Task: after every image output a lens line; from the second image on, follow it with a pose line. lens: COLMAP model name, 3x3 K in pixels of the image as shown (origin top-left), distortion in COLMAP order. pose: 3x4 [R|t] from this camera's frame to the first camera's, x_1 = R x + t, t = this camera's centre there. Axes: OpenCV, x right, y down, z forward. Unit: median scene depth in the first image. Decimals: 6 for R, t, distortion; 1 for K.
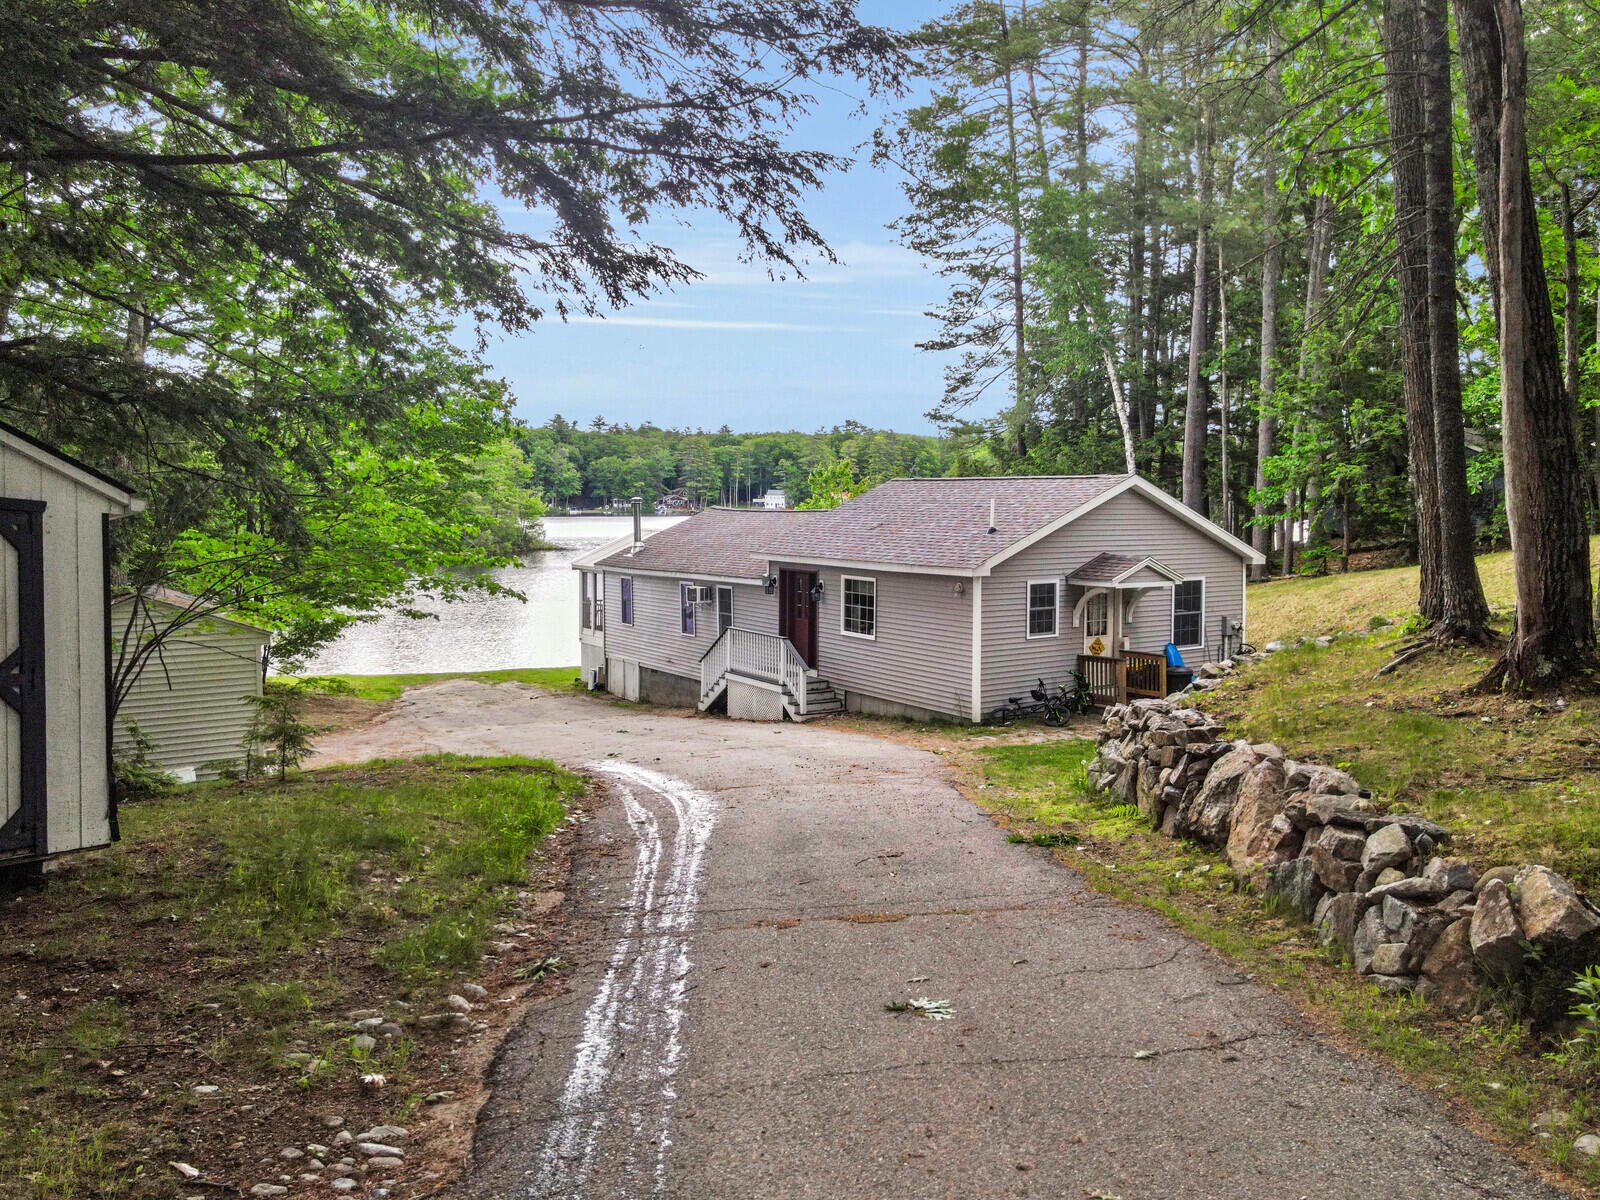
lens RADIAL K [[1194.6, 0, 895.2], [0, 1194.6, 537.7], [0, 0, 1]] dist [0.003853, 0.001995]
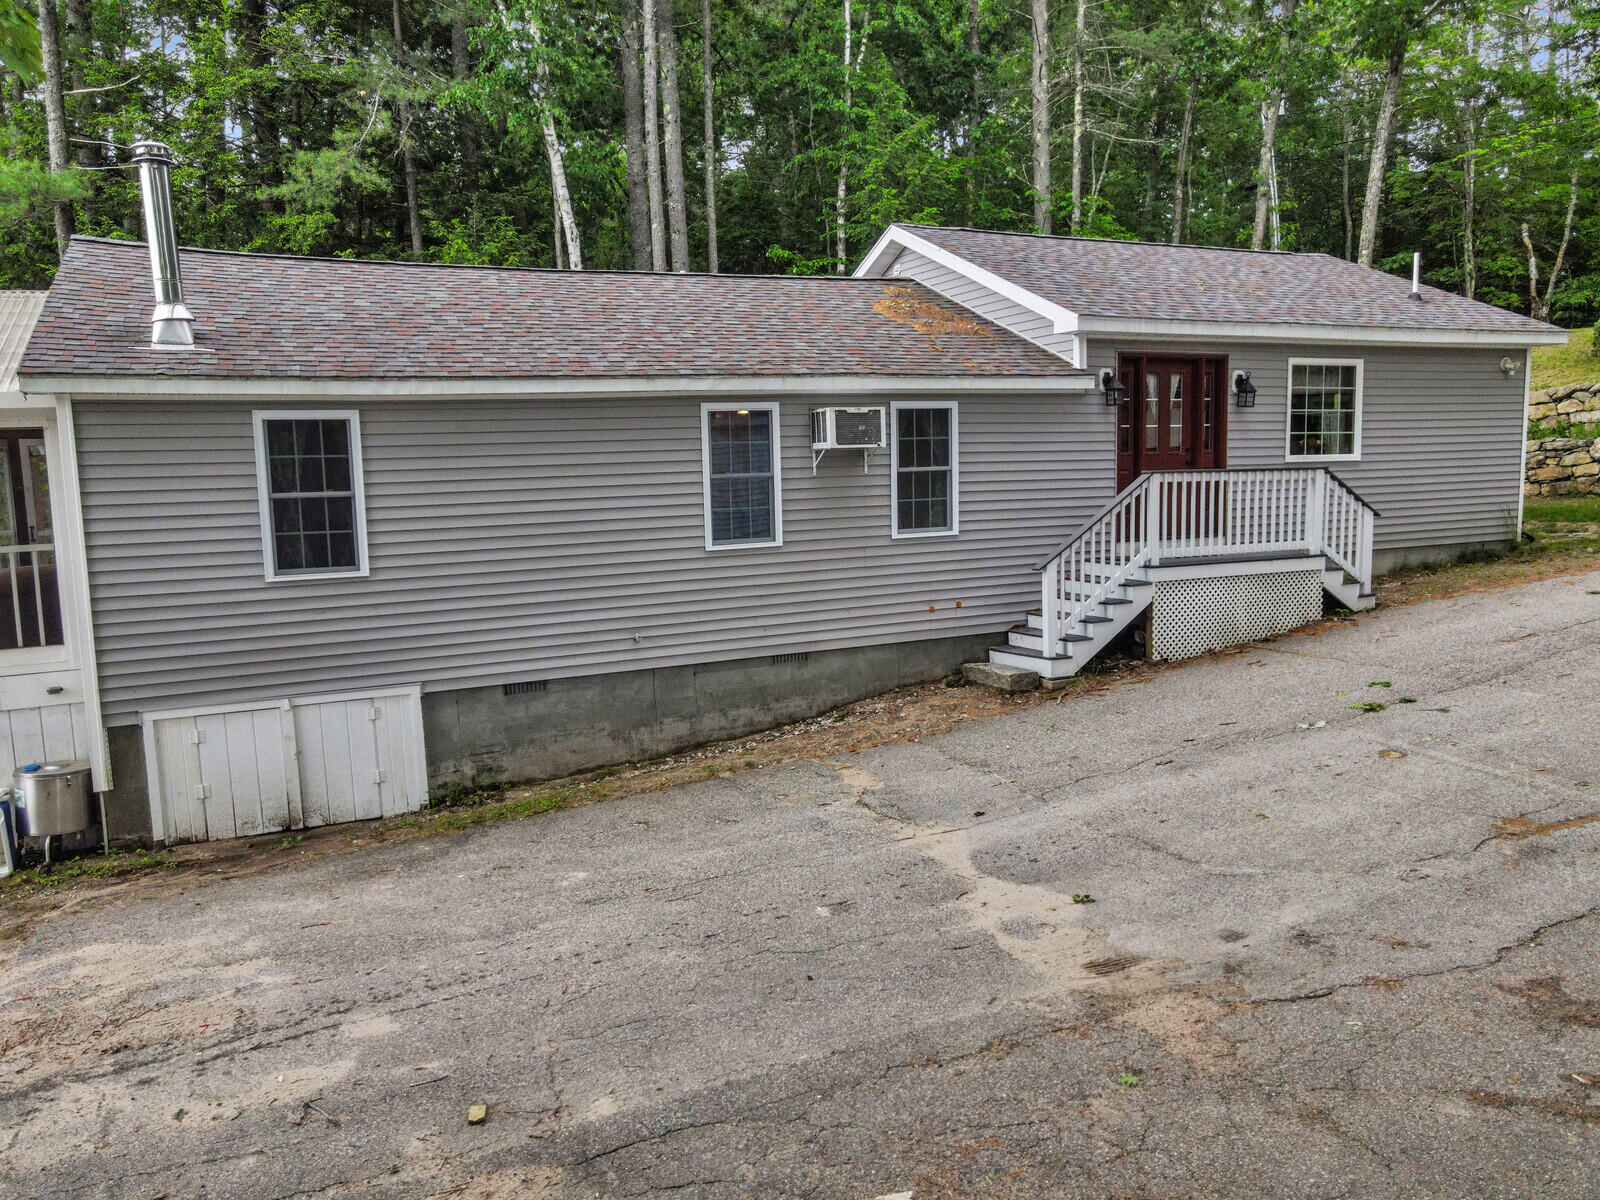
lens RADIAL K [[1165.2, 0, 811.0], [0, 1165.2, 601.1], [0, 0, 1]] dist [0.010127, 0.011331]
pose [[0.196230, -0.123972, 0.972689, -0.602872], [0.052818, 0.991872, 0.115762, 0.064519], [-0.979134, 0.028659, 0.201183, 1.025427]]
